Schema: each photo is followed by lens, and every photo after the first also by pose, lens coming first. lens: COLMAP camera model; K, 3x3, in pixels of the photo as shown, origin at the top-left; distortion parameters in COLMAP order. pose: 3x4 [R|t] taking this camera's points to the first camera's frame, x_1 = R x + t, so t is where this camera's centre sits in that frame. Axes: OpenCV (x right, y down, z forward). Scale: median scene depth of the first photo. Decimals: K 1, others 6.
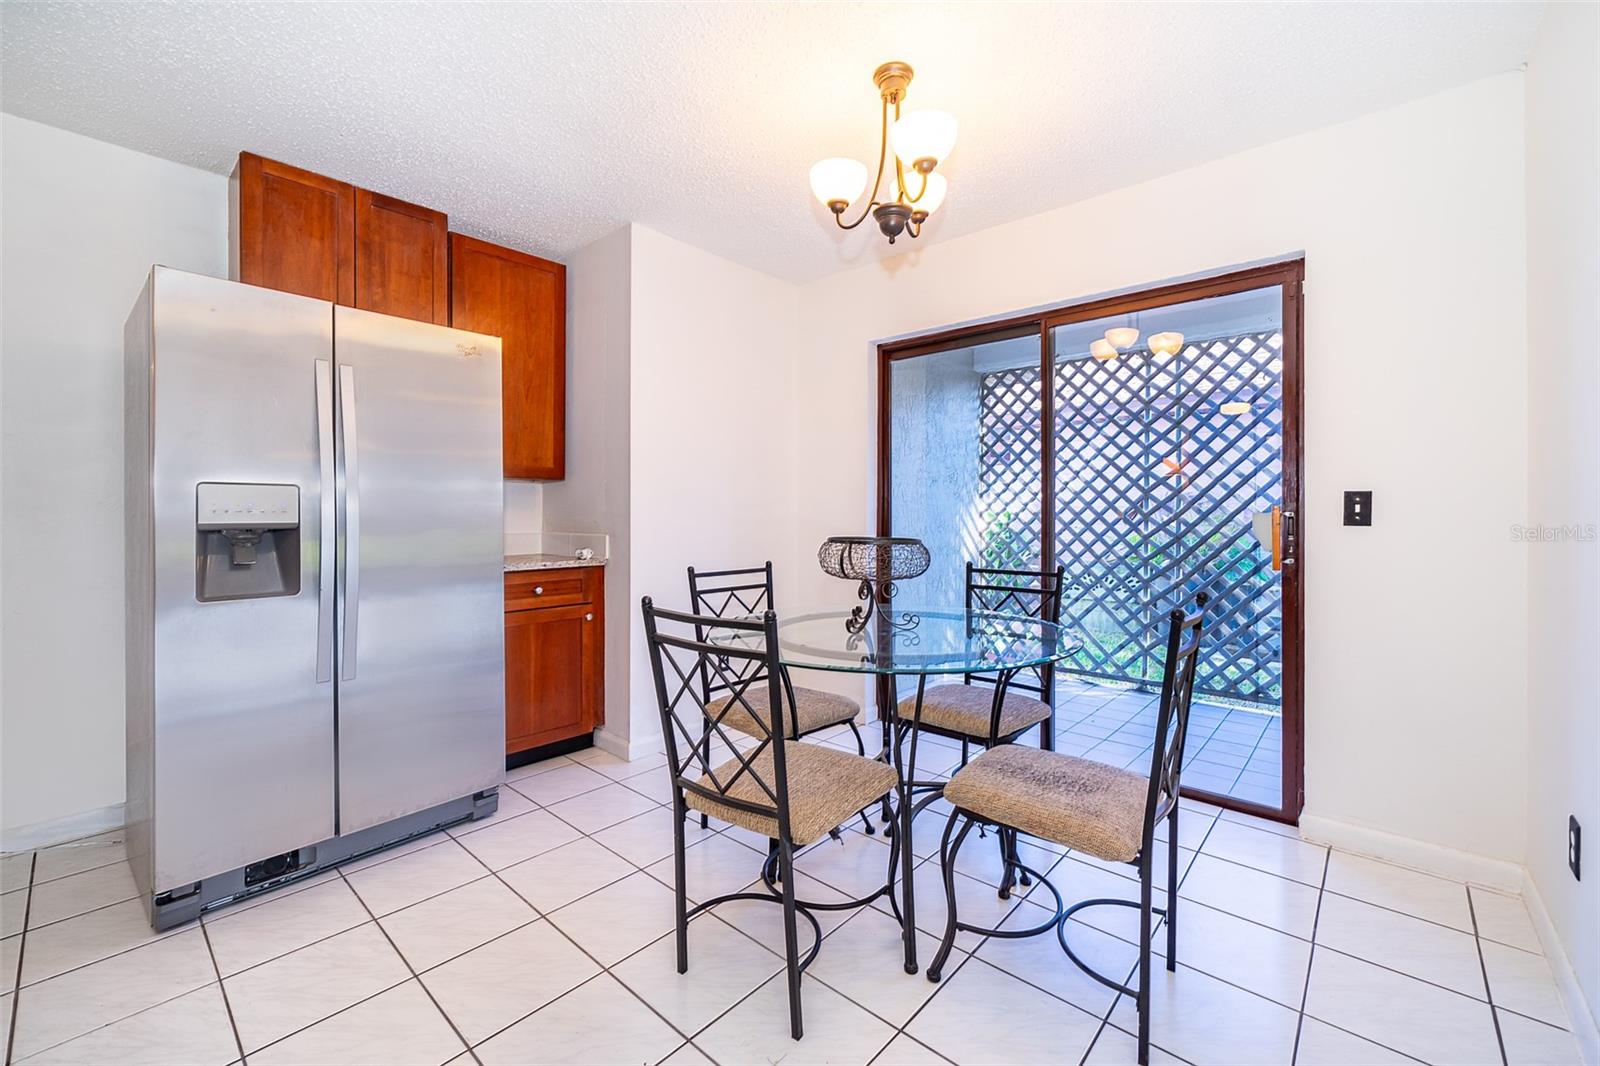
lens RADIAL K [[655.9, 0, 795.9], [0, 655.9, 512.2], [0, 0, 1]] dist [-0.000888, 0.000272]
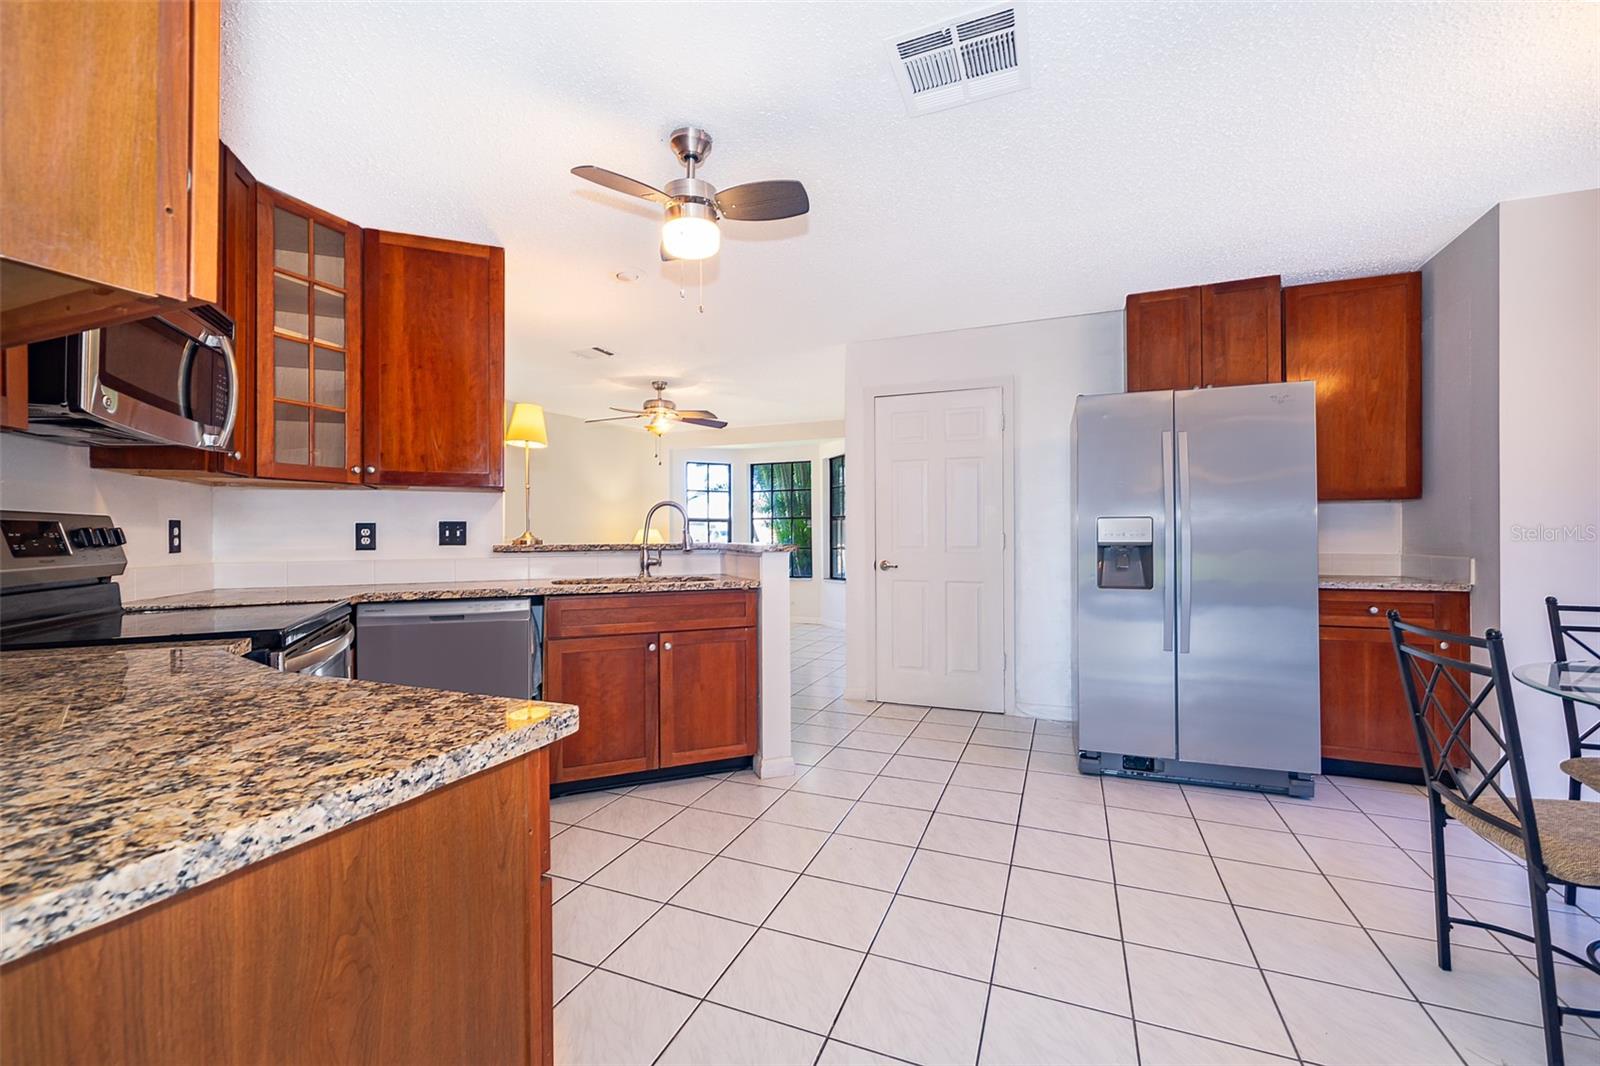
lens RADIAL K [[655.9, 0, 814.3], [0, 655.9, 538.1], [0, 0, 1]] dist [-0.000888, 0.000272]
pose [[0.364671, 0.003749, -0.931129, 0.290150], [0.007119, 0.999951, 0.006814, -0.007538], [0.931109, -0.009114, 0.364626, -0.219824]]
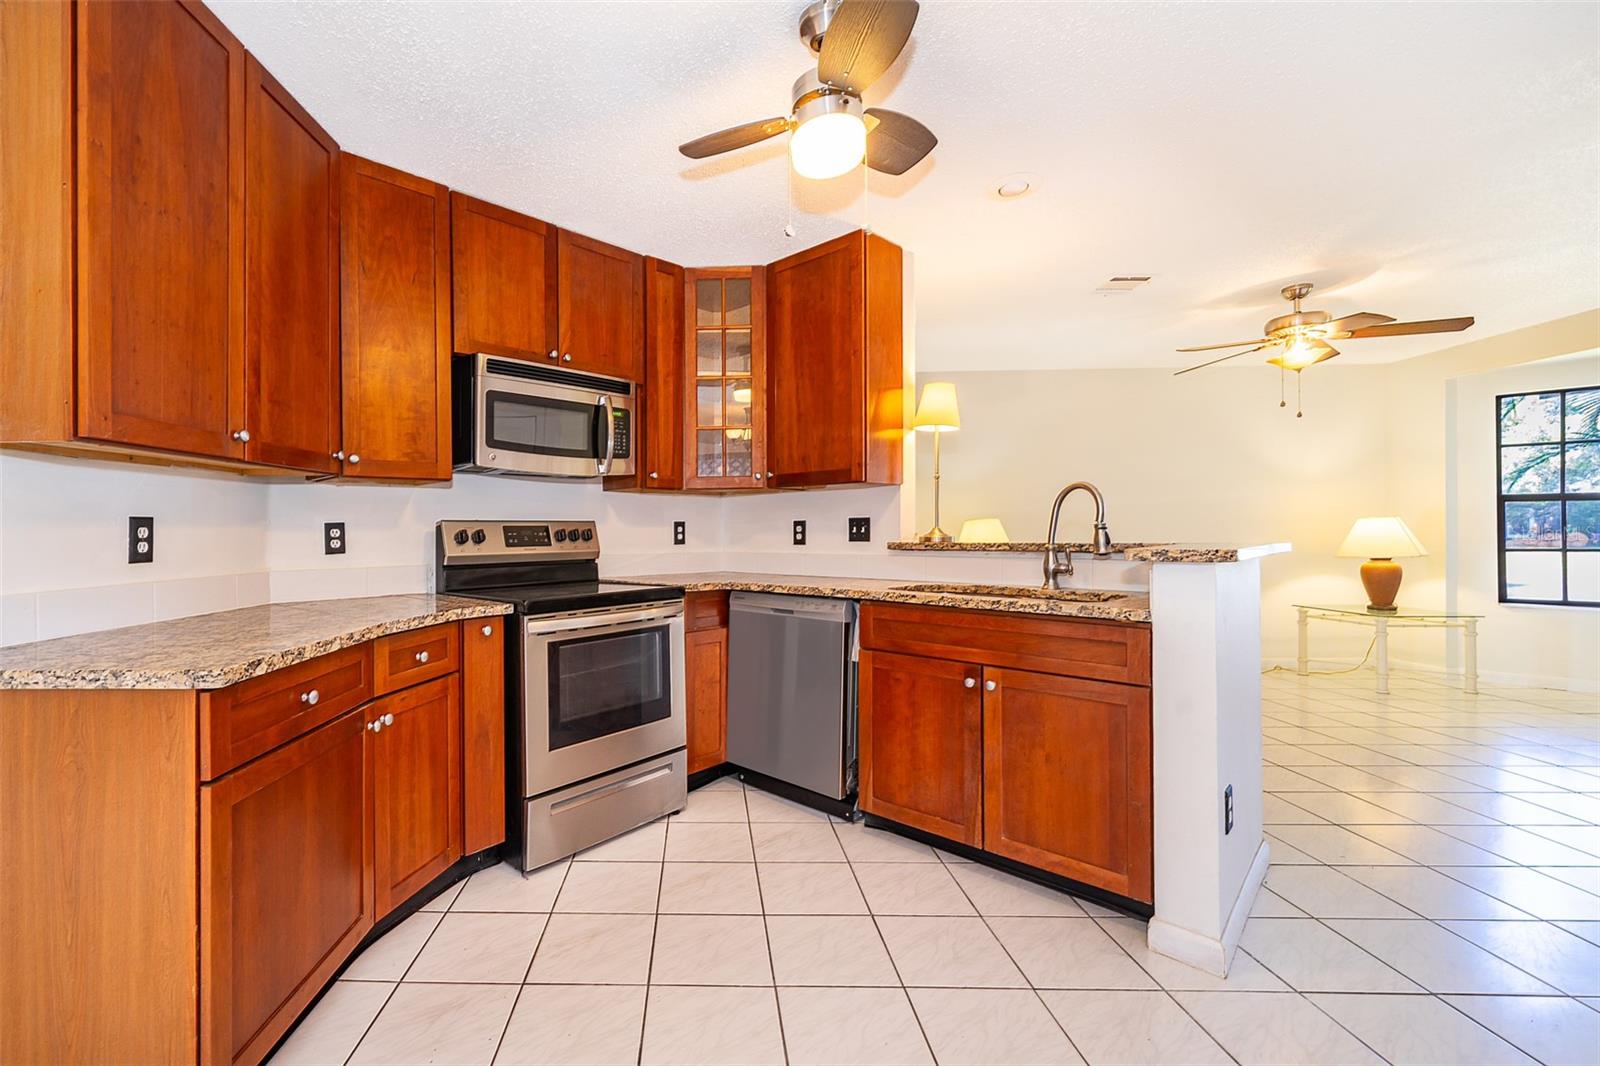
lens RADIAL K [[685.0, 0, 670.7], [0, 685.0, 531.1], [0, 0, 1]] dist [-0.001036, 0.000093]
pose [[-0.759865, 0.007155, -0.650041, -0.008420], [0.011072, 0.999937, -0.001936, -0.011517], [0.649986, -0.008669, -0.759896, 0.373563]]
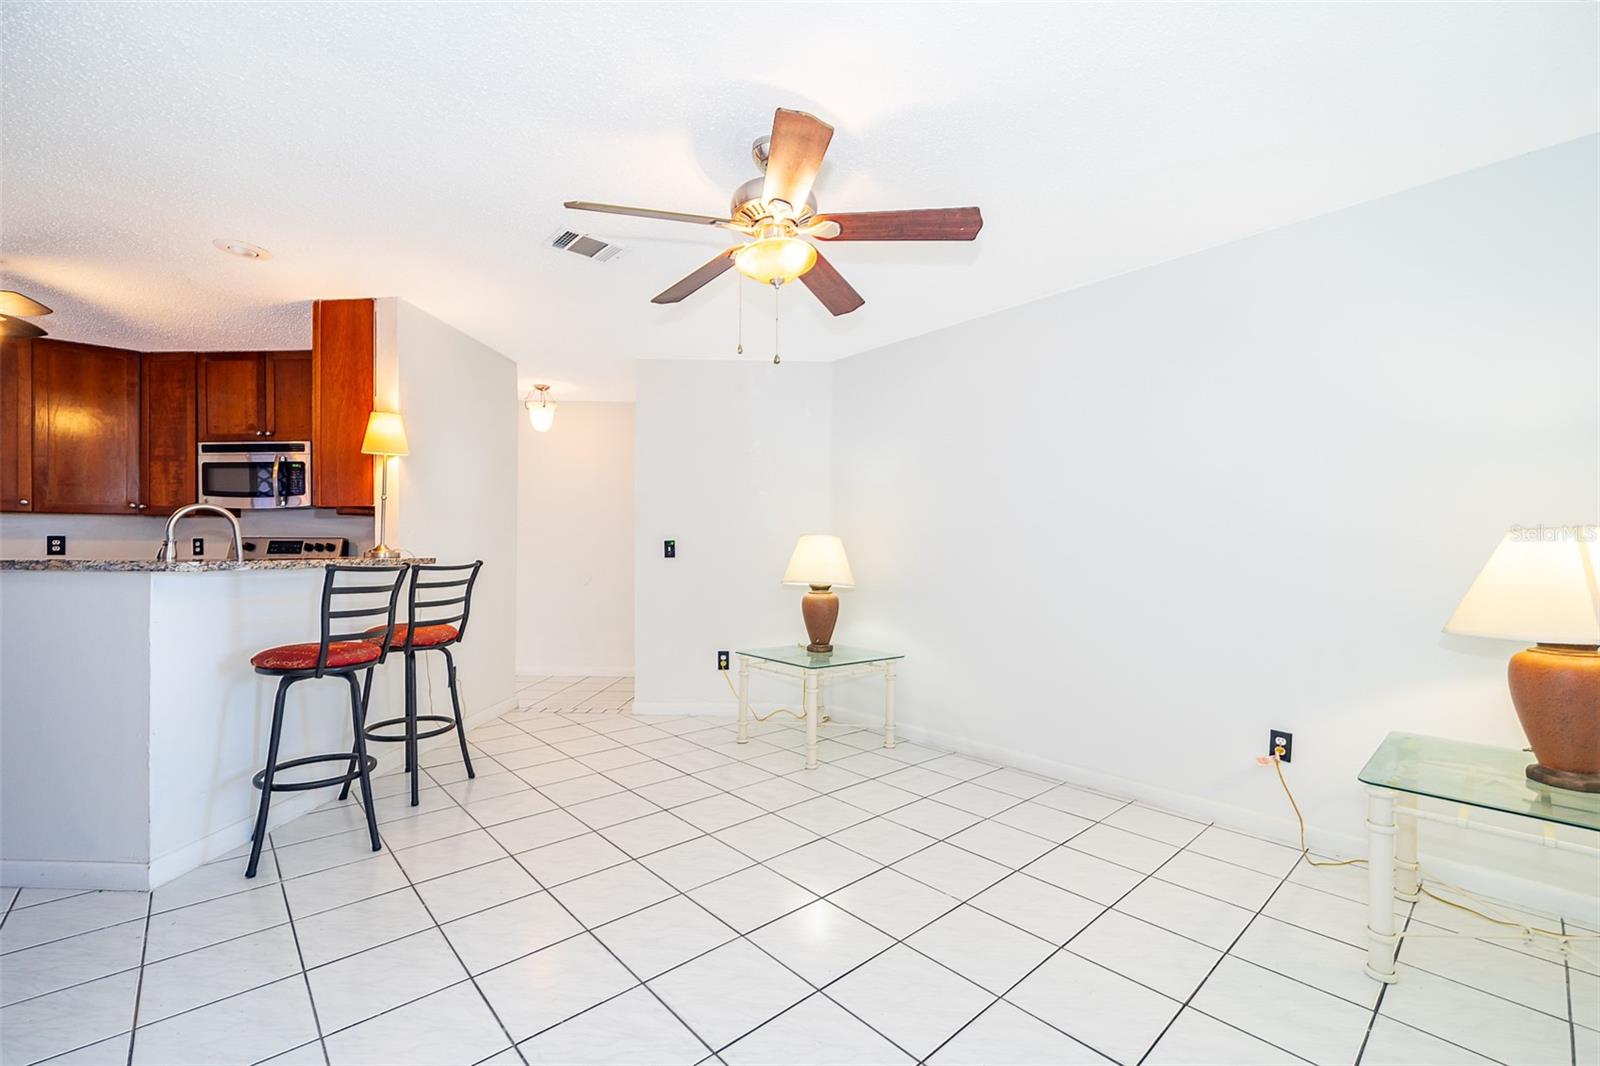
lens RADIAL K [[671.5, 0, 807.8], [0, 671.5, 547.9], [0, 0, 1]] dist [-0.001581, -0.000236]
pose [[-0.995824, -0.004863, 0.091168, -2.219184], [-0.005154, 0.999982, -0.002955, -0.008735], [-0.091152, -0.003413, -0.995831, 1.019133]]
